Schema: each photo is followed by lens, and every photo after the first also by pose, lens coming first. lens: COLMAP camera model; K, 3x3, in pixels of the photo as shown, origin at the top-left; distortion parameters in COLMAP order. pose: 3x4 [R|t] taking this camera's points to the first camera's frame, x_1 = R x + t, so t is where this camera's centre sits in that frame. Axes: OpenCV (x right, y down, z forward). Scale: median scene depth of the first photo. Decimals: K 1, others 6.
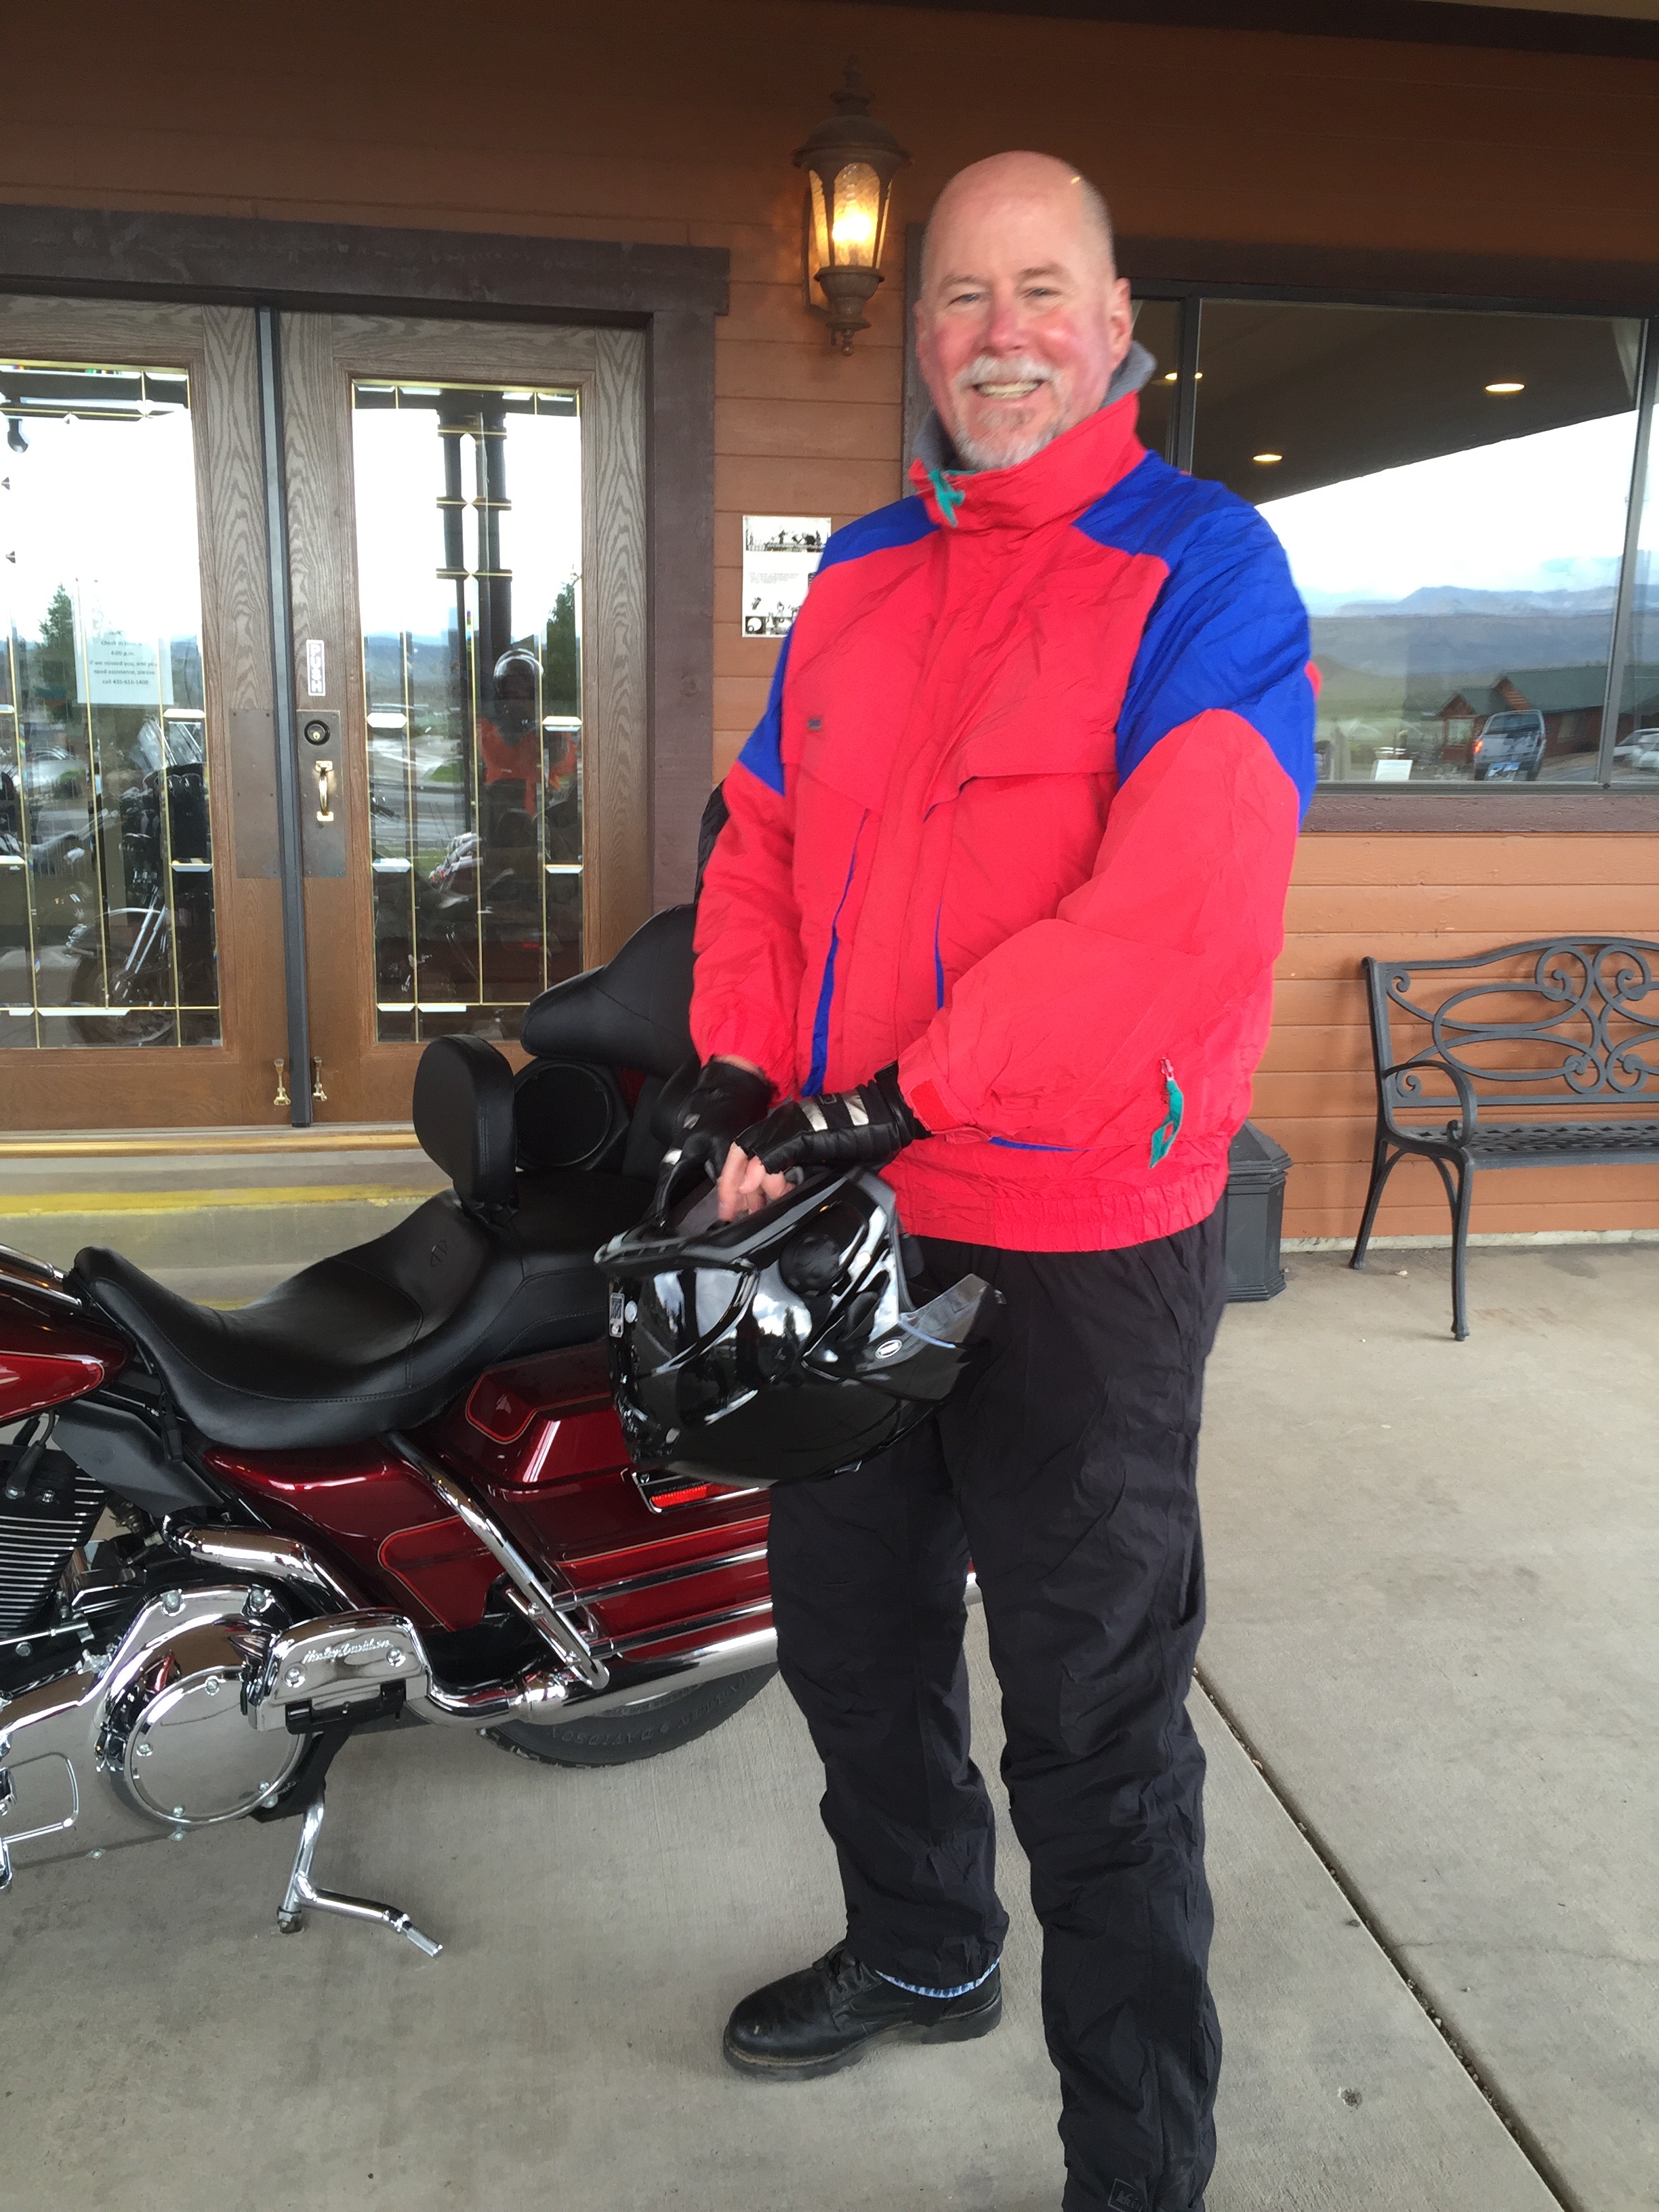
lens RADIAL K [[1869.9, 0, 823.8], [0, 1869.9, 1098.0], [0, 0, 1]] dist [0.109154, -0.133949]
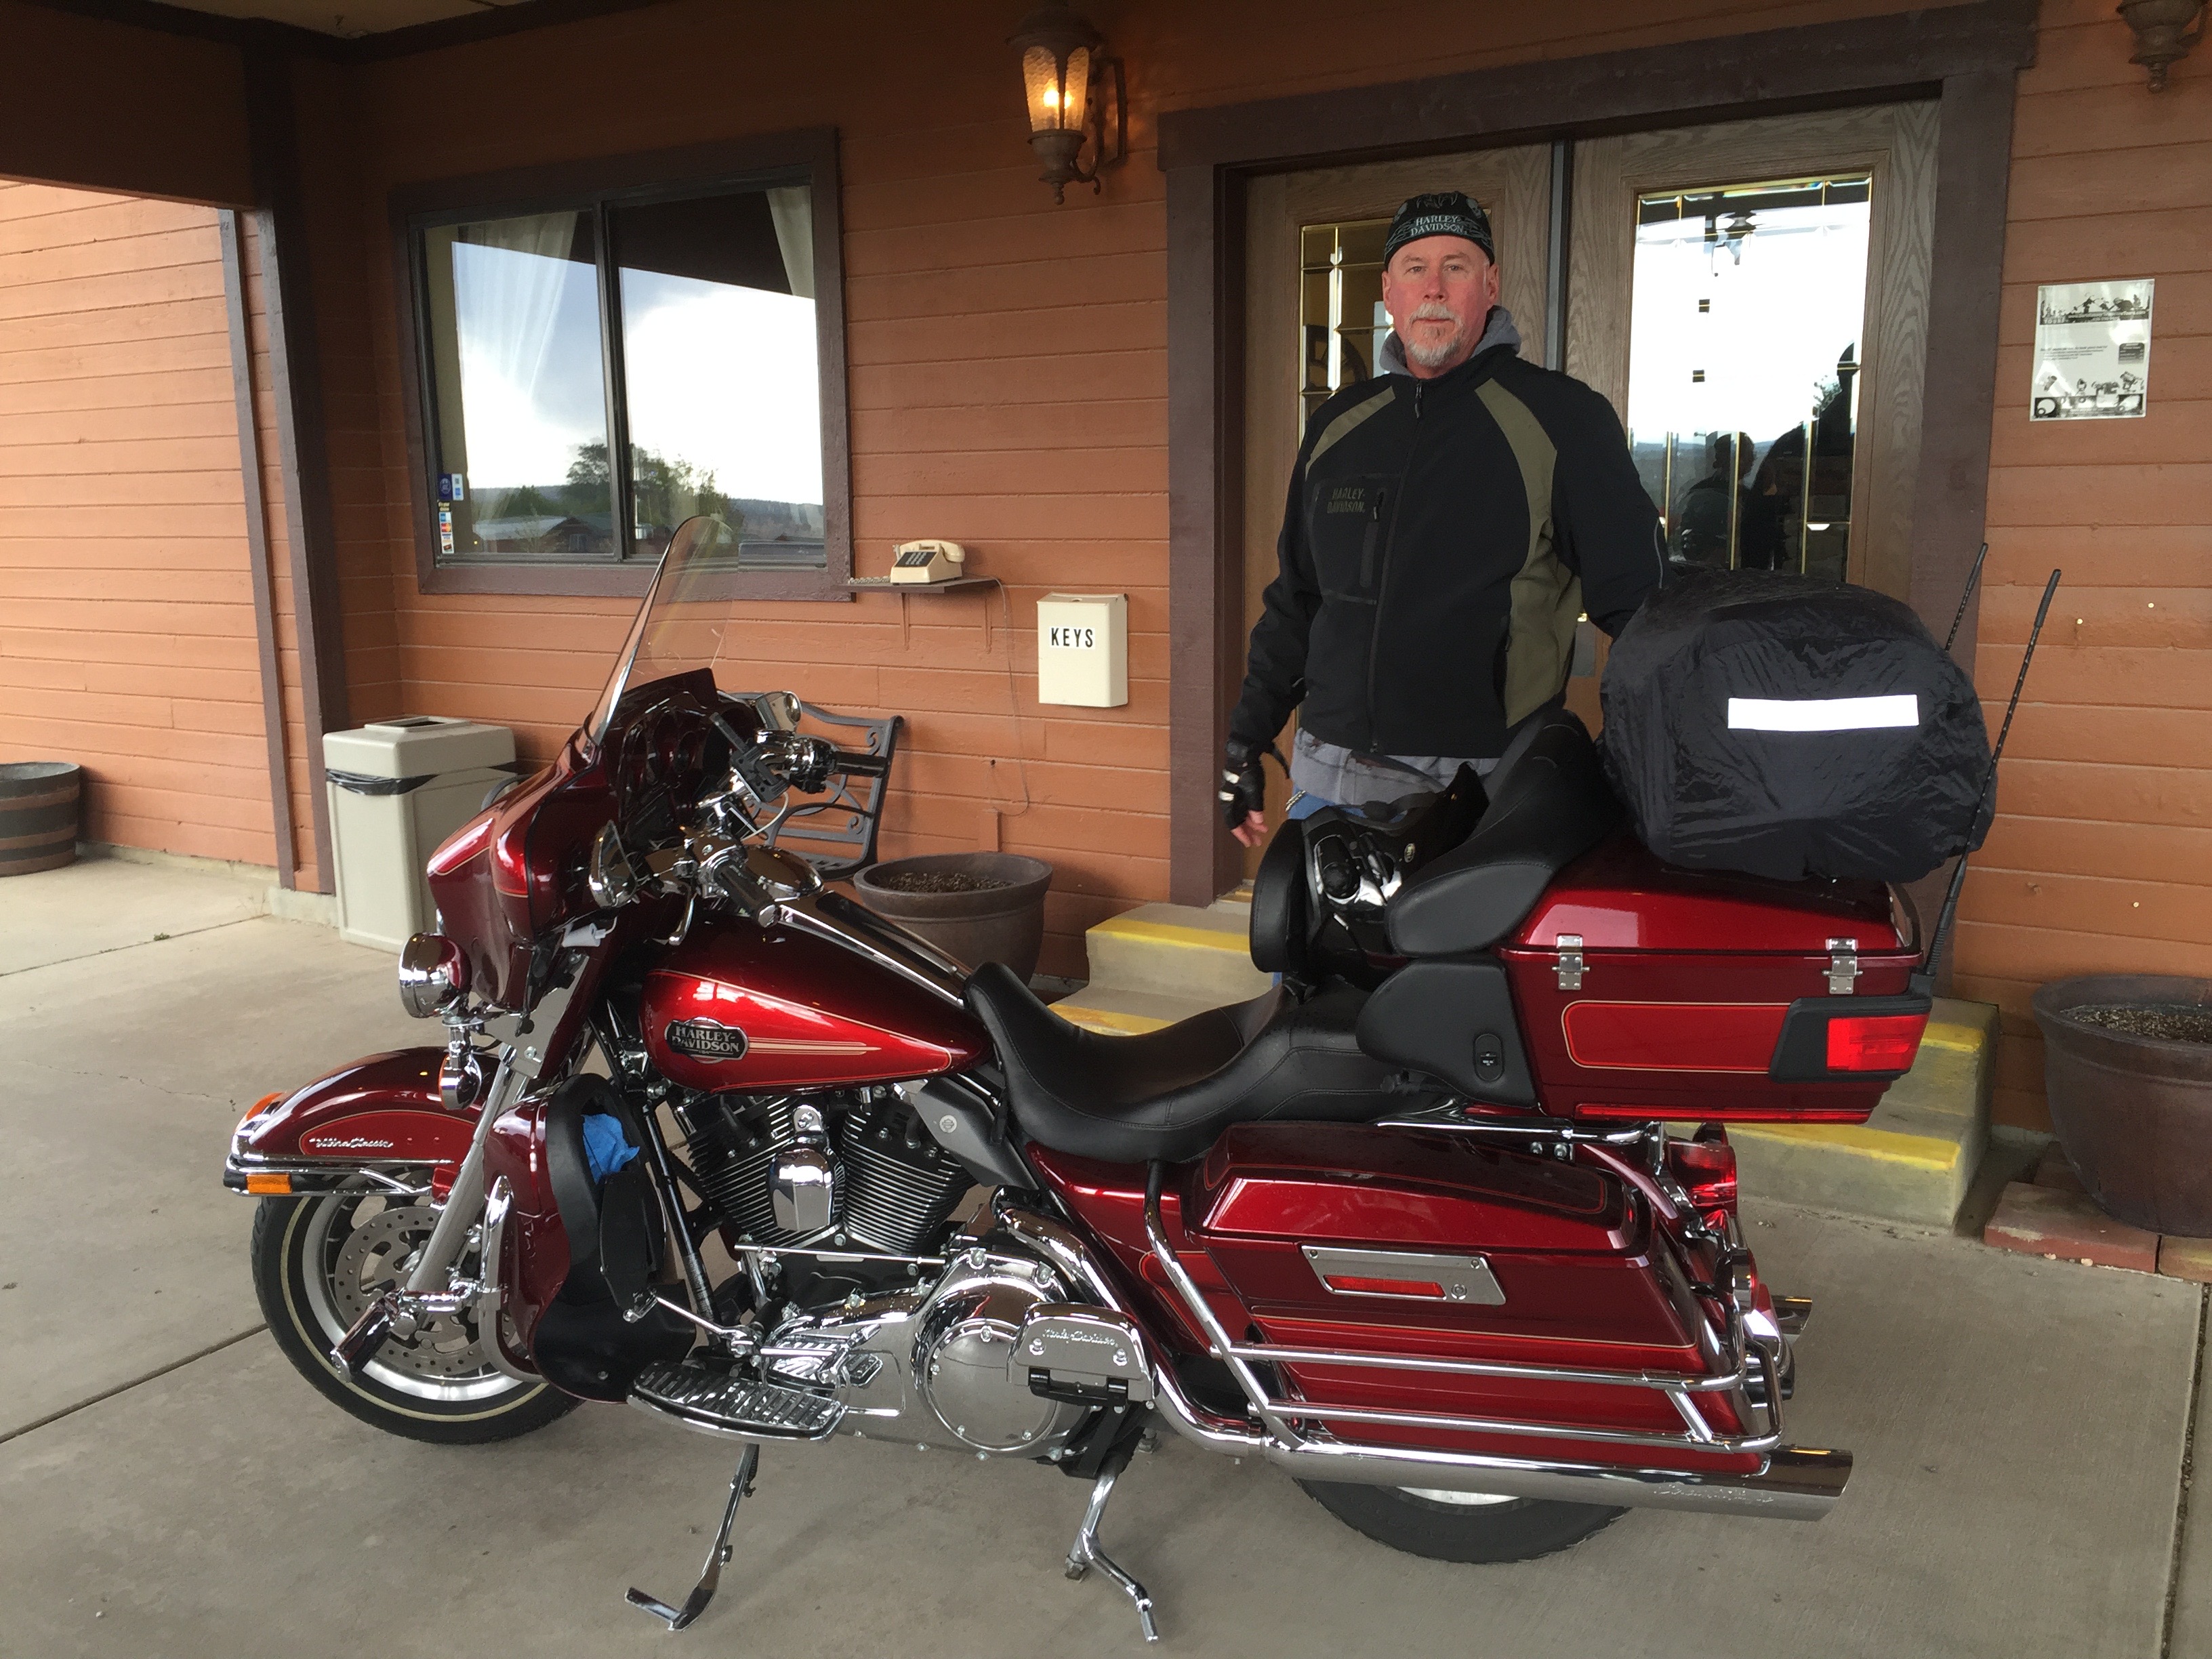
lens RADIAL K [[1869.9, 0, 1103.1], [0, 1869.9, 833.9], [0, 0, 1]] dist [0.109154, -0.133949]
pose [[0.756372, 0.094070, -0.647342, 0.229728], [-0.116089, 0.993201, 0.008688, -0.011455], [0.643758, 0.068578, 0.762150, 0.056964]]
